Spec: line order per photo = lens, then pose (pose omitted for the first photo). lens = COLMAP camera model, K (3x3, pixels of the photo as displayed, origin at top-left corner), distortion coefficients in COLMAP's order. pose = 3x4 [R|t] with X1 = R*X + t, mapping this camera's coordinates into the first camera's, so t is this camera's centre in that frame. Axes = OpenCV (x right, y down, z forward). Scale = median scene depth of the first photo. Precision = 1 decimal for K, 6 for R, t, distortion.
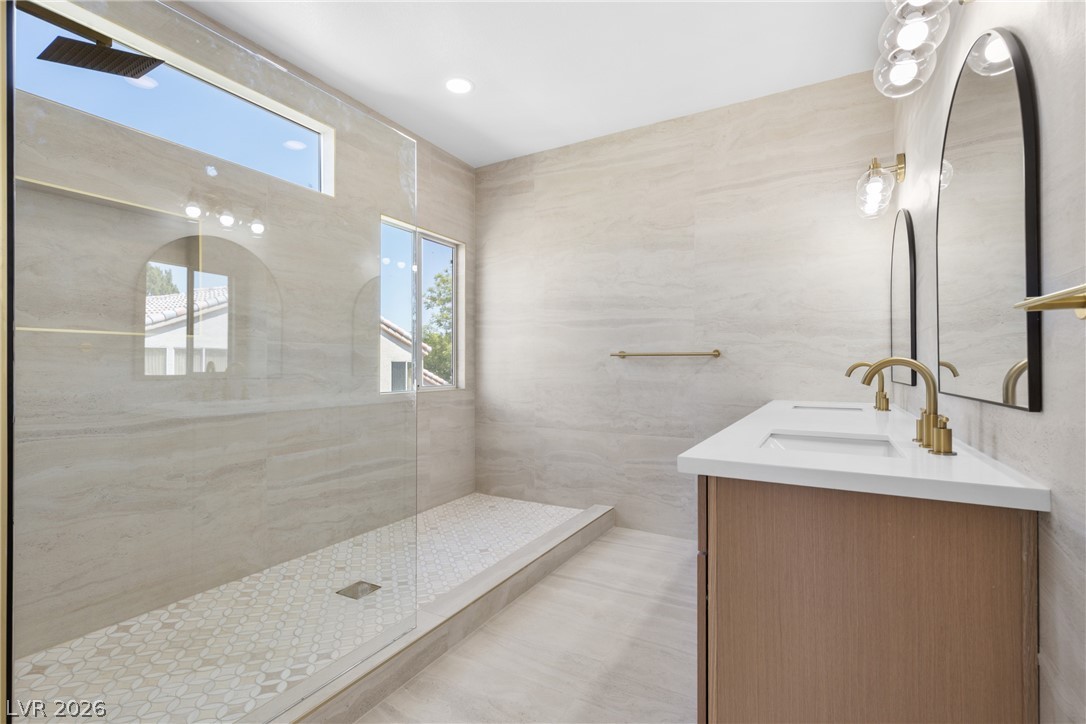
lens RADIAL K [[484.4, 0, 546.8], [0, 484.4, 361.8], [0, 0, 1]] dist [0.009820, -0.000811]
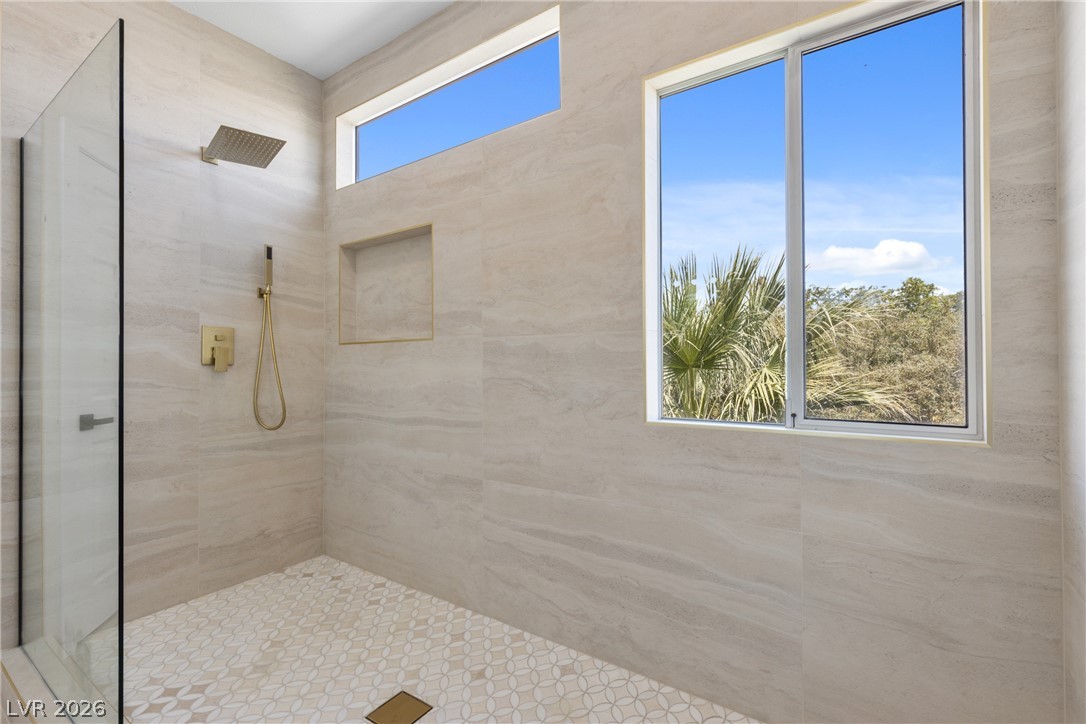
lens RADIAL K [[484.4, 0, 546.8], [0, 484.4, 361.8], [0, 0, 1]] dist [0.009820, -0.000811]
pose [[-0.077260, -0.010395, -0.996957, 0.237855], [0.011199, 0.999874, -0.011293, 0.008654], [0.996948, -0.012037, -0.077134, 1.174424]]
